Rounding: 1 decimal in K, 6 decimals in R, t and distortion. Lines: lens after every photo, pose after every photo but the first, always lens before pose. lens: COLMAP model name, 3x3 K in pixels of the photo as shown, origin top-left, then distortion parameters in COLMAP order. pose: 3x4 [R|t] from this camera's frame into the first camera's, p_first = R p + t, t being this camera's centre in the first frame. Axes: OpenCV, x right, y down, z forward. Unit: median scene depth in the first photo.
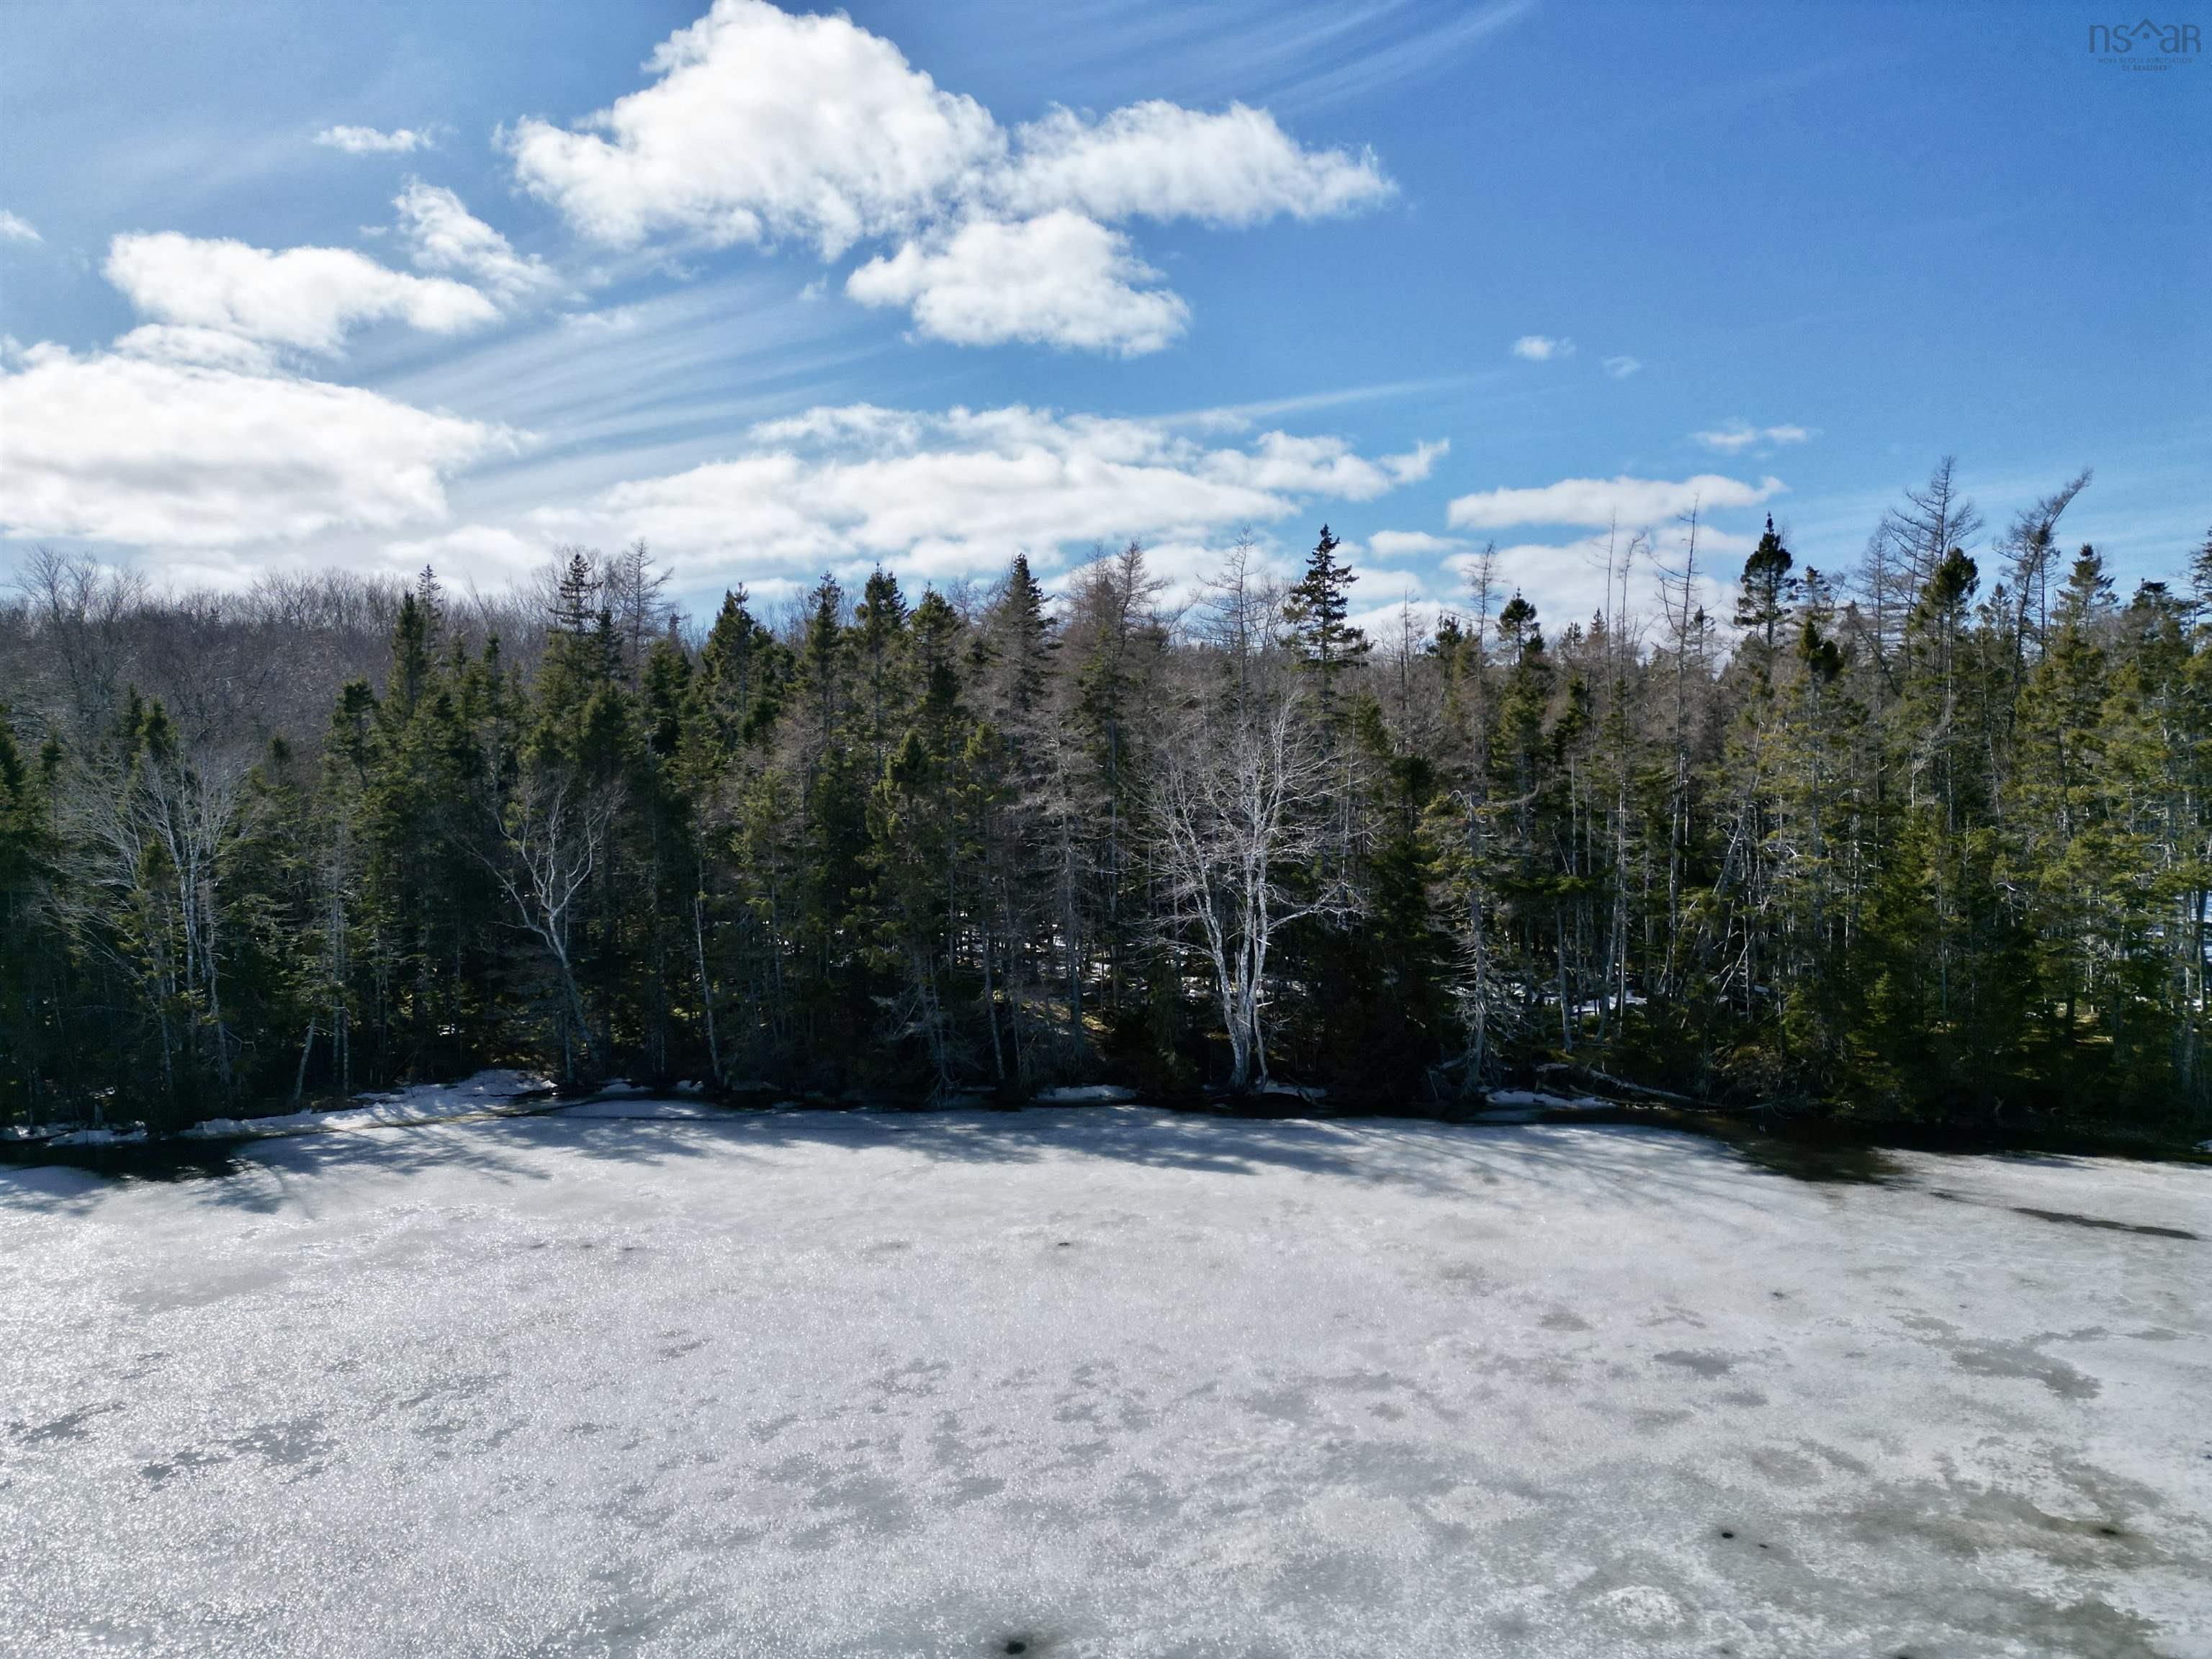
lens RADIAL K [[1505.2, 0, 1106.0], [0, 1505.2, 829.5], [0, 0, 1]] dist [0.052872, -0.101965]
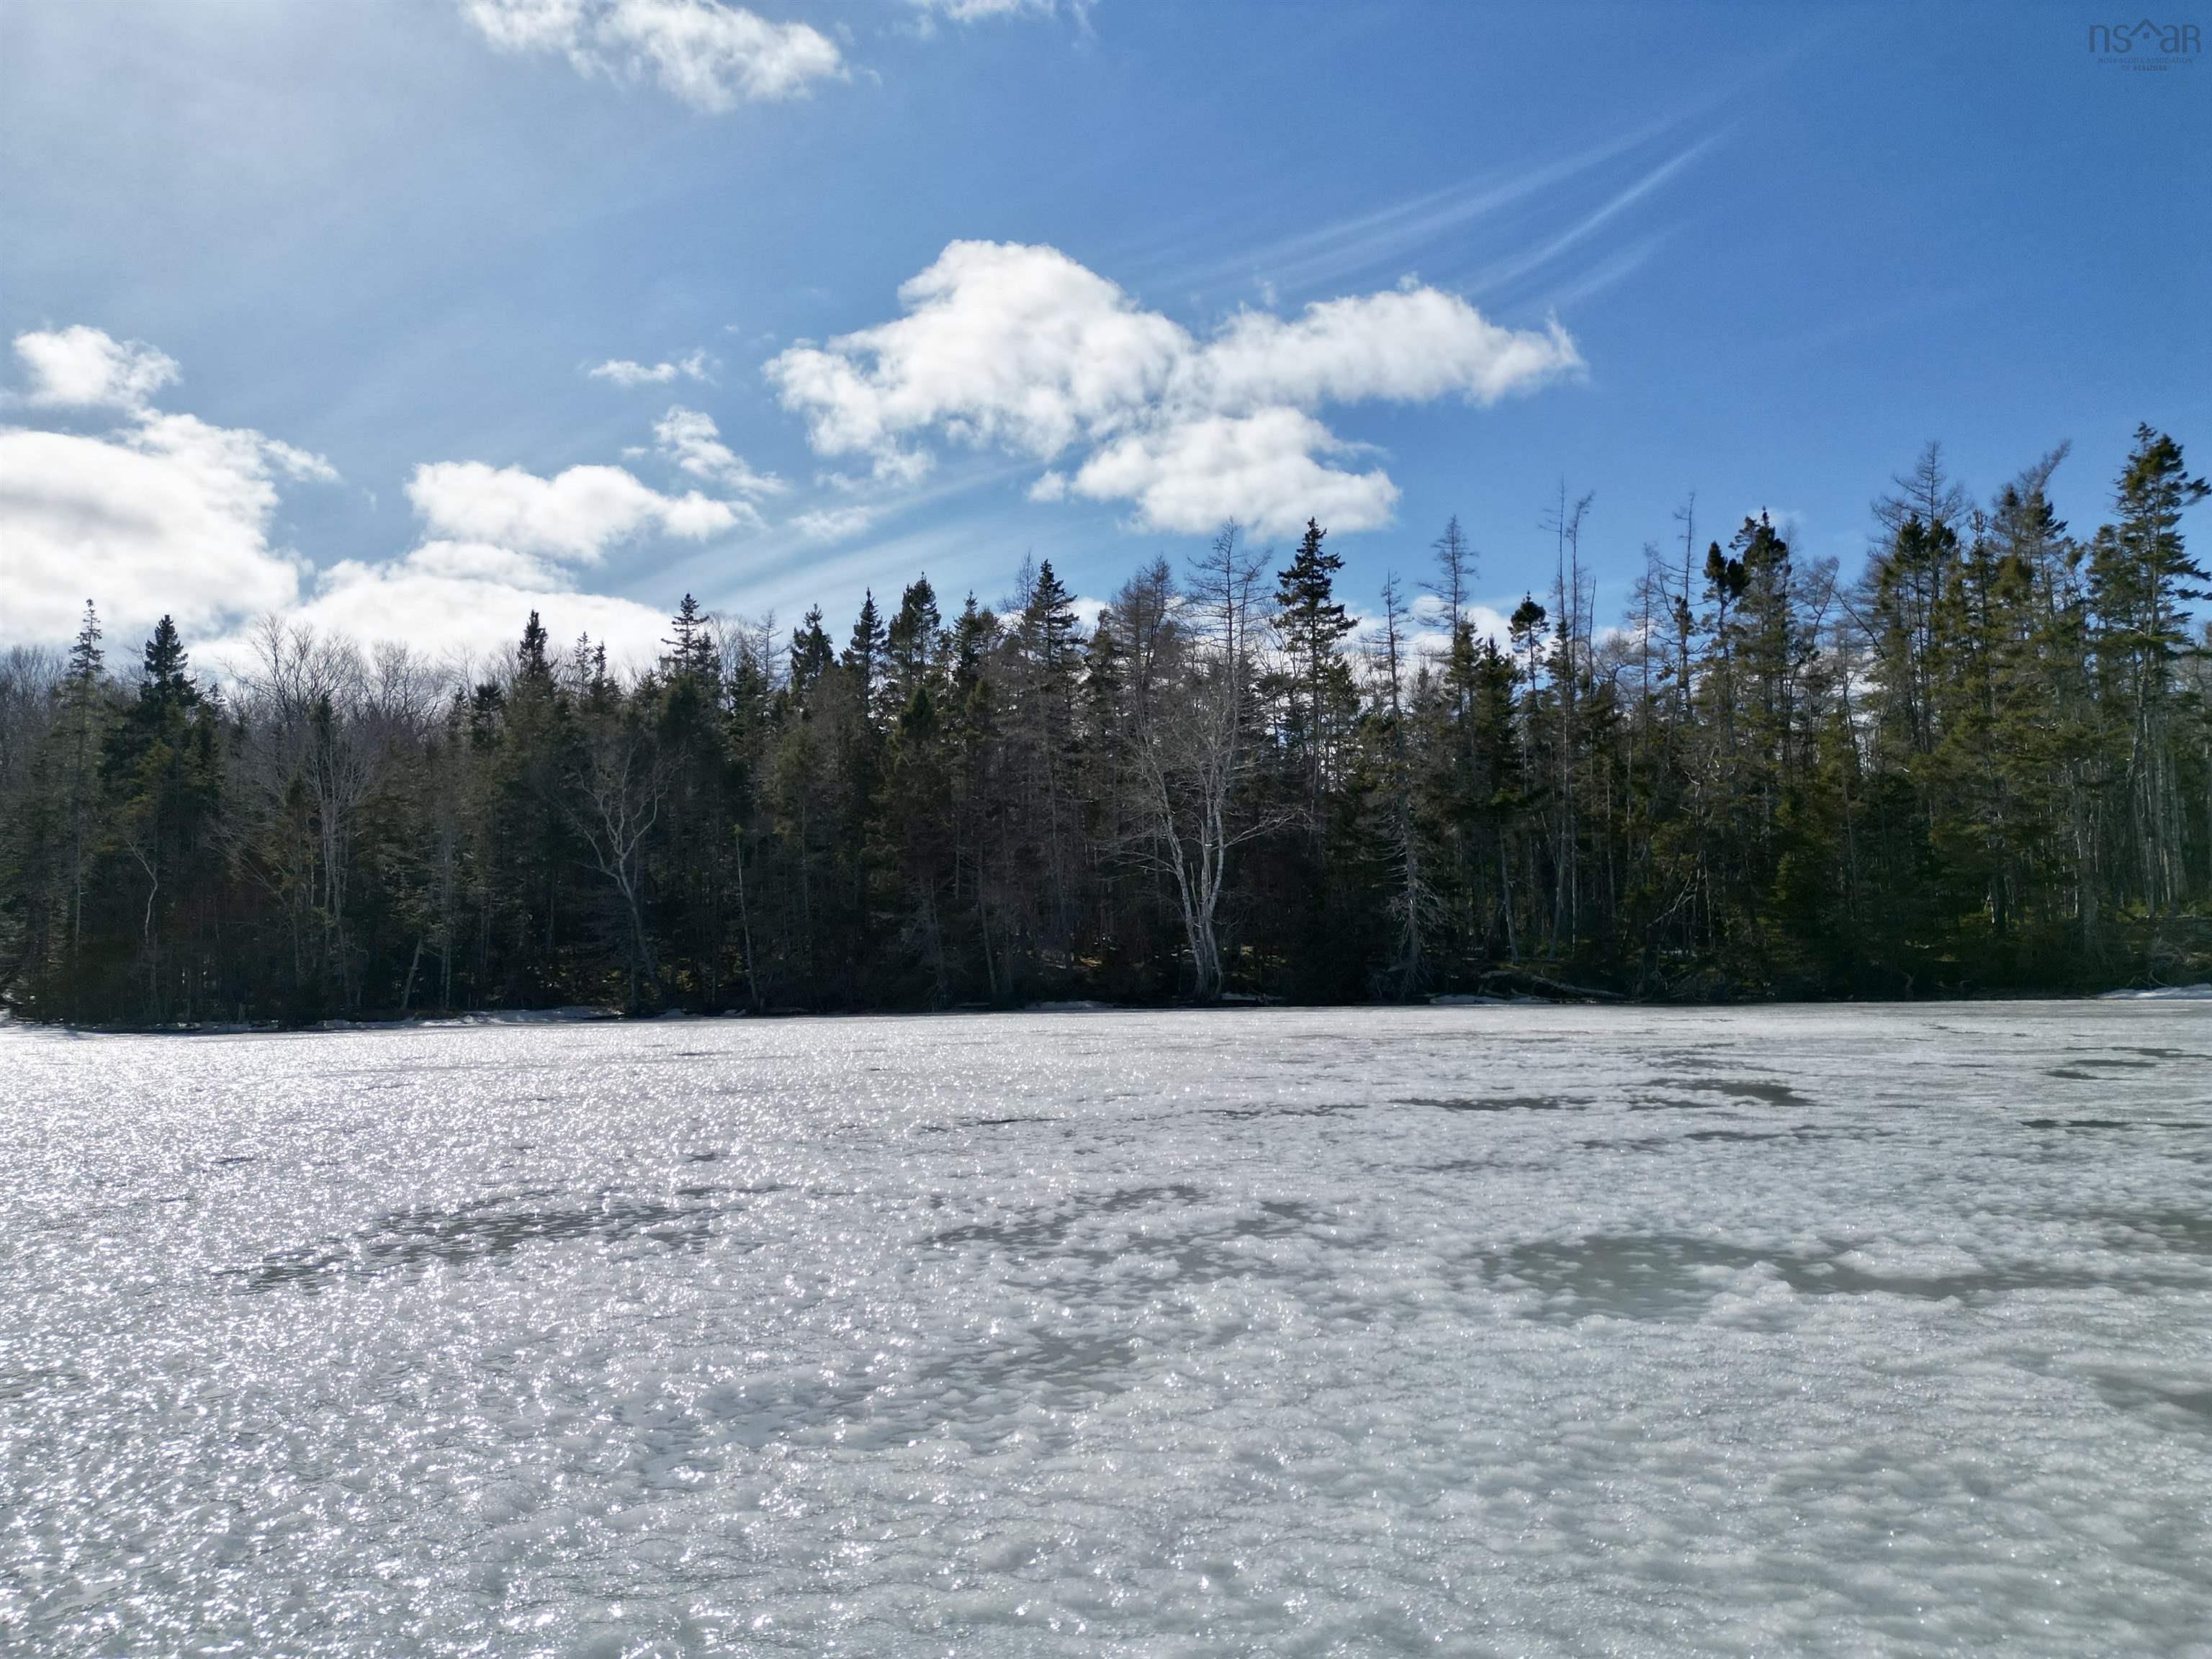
lens RADIAL K [[1505.2, 0, 1106.0], [0, 1505.2, 829.5], [0, 0, 1]] dist [0.052872, -0.101965]
pose [[0.990146, -0.012555, -0.139478, 0.145944], [-0.003901, 0.993113, -0.117092, 0.152715], [0.139988, 0.116482, 0.983278, -0.075954]]
